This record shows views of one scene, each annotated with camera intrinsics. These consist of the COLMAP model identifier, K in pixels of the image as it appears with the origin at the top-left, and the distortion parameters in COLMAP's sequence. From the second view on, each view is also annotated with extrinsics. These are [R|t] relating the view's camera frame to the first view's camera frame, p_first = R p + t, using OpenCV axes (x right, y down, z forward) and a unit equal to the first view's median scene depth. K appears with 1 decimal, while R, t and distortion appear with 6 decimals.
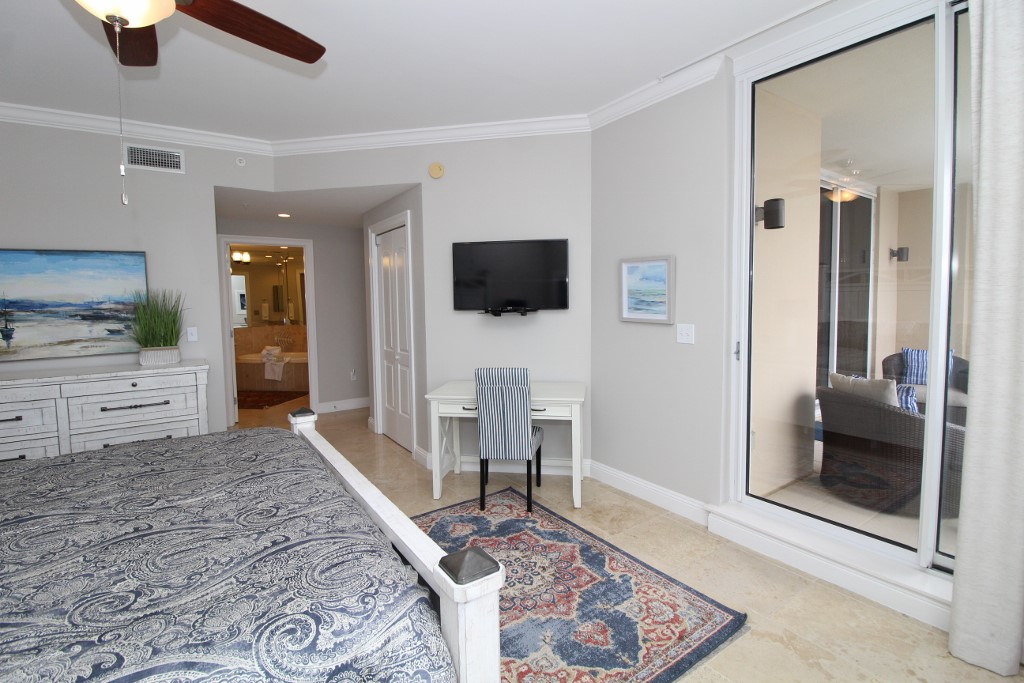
lens RADIAL K [[472.6, 0, 510.8], [0, 472.6, 323.8], [0, 0, 1]] dist [-0.000212, -0.013326]
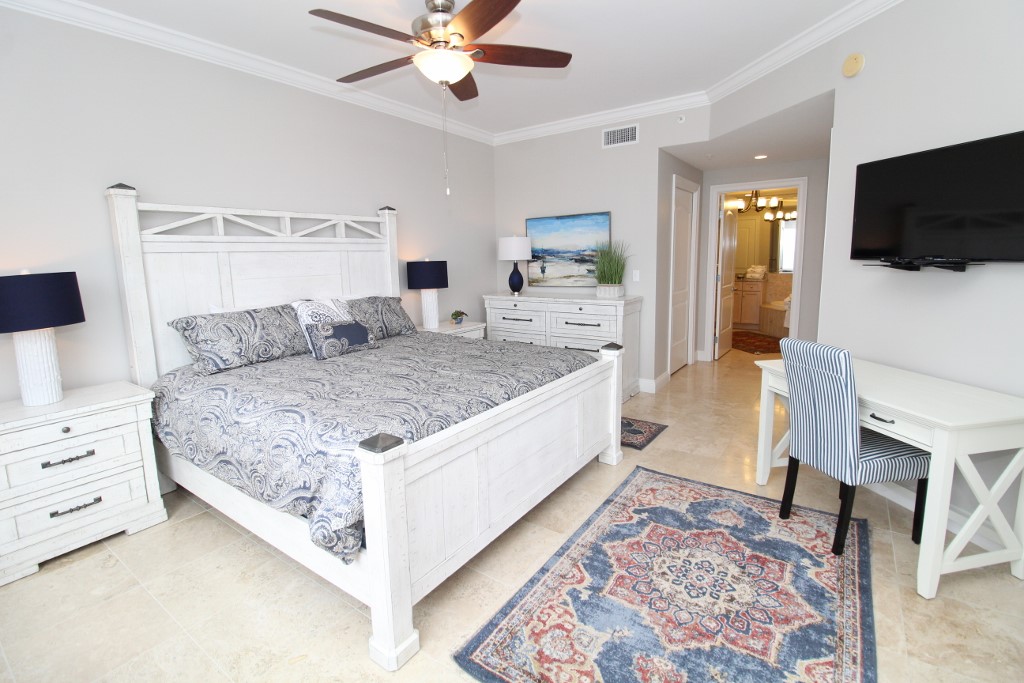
lens RADIAL K [[472.6, 0, 510.8], [0, 472.6, 323.8], [0, 0, 1]] dist [-0.000212, -0.013326]
pose [[0.343249, 0.141420, -0.928537, 0.469276], [-0.032767, 0.989801, 0.138638, -0.017656], [0.938673, -0.017162, 0.344382, 0.318870]]
